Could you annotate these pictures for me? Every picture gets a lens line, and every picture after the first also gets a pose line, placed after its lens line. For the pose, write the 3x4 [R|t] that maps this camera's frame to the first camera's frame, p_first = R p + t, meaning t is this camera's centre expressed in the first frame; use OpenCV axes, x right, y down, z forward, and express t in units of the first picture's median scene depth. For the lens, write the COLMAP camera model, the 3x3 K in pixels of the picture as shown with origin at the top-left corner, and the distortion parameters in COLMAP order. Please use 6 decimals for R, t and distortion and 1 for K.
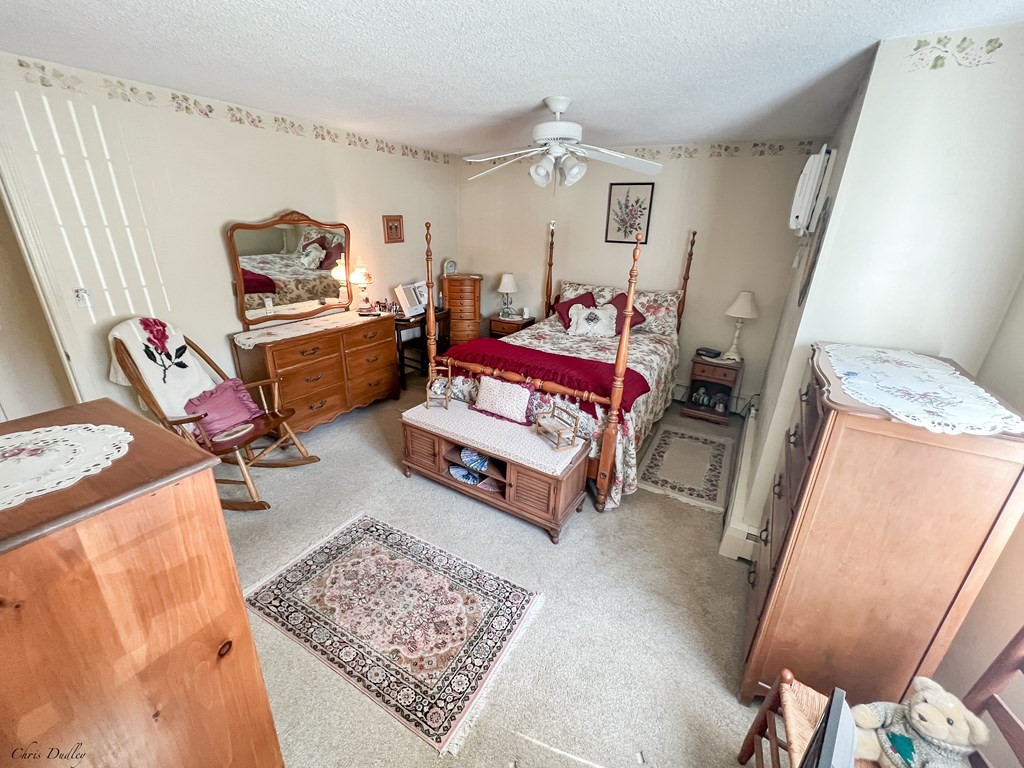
lens RADIAL K [[411.2, 0, 518.8], [0, 411.2, 383.2], [0, 0, 1]] dist [-0.004480, 0.000947]
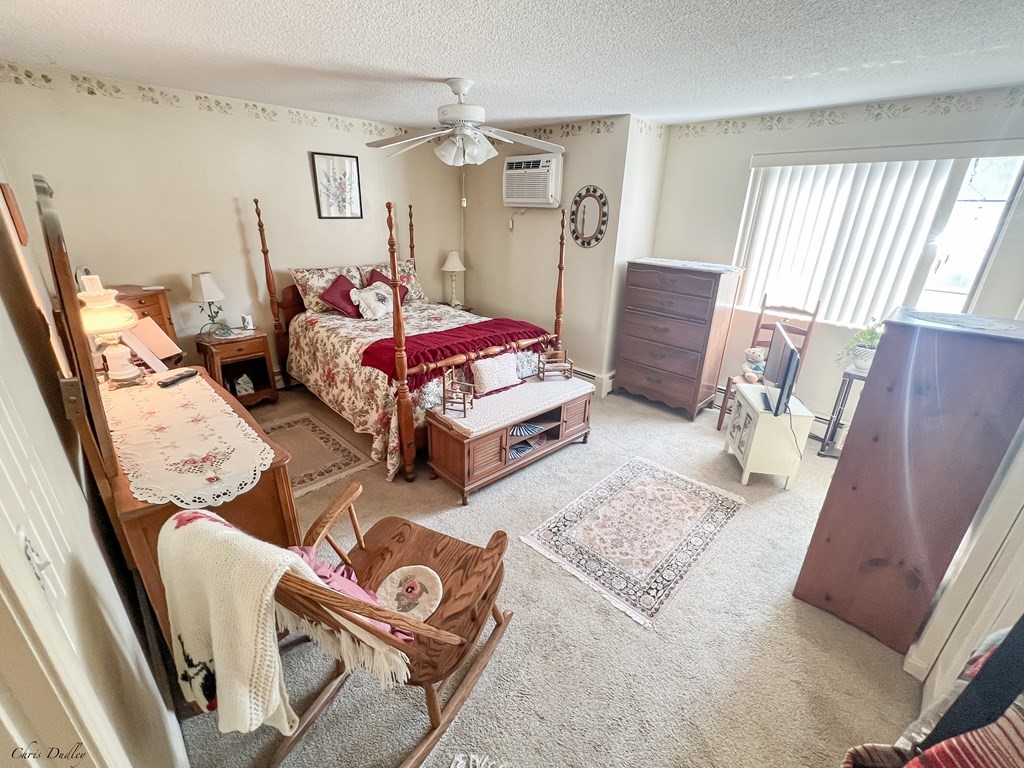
lens RADIAL K [[422.5, 0, 506.2], [0, 422.5, 380.4], [0, 0, 1]] dist [-0.001130, -0.000074]
pose [[0.292047, -0.384958, 0.875509, -0.959142], [0.337794, 0.897938, 0.282141, -0.234975], [-0.894764, 0.213343, 0.392277, 0.550845]]
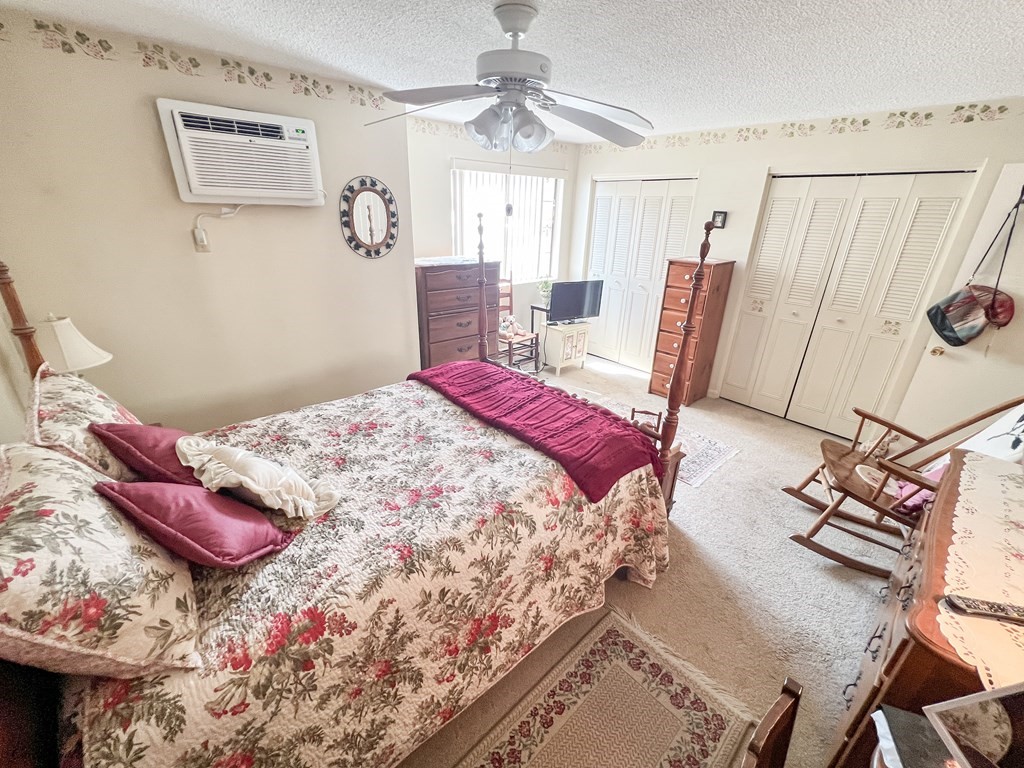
lens RADIAL K [[411.2, 0, 516.6], [0, 411.2, 384.2], [0, 0, 1]] dist [-0.004480, 0.000947]
pose [[-0.929653, -0.199197, 0.309945, -0.189525], [0.078188, 0.715419, 0.694307, -0.626299], [-0.360044, 0.669698, -0.649517, 1.563767]]
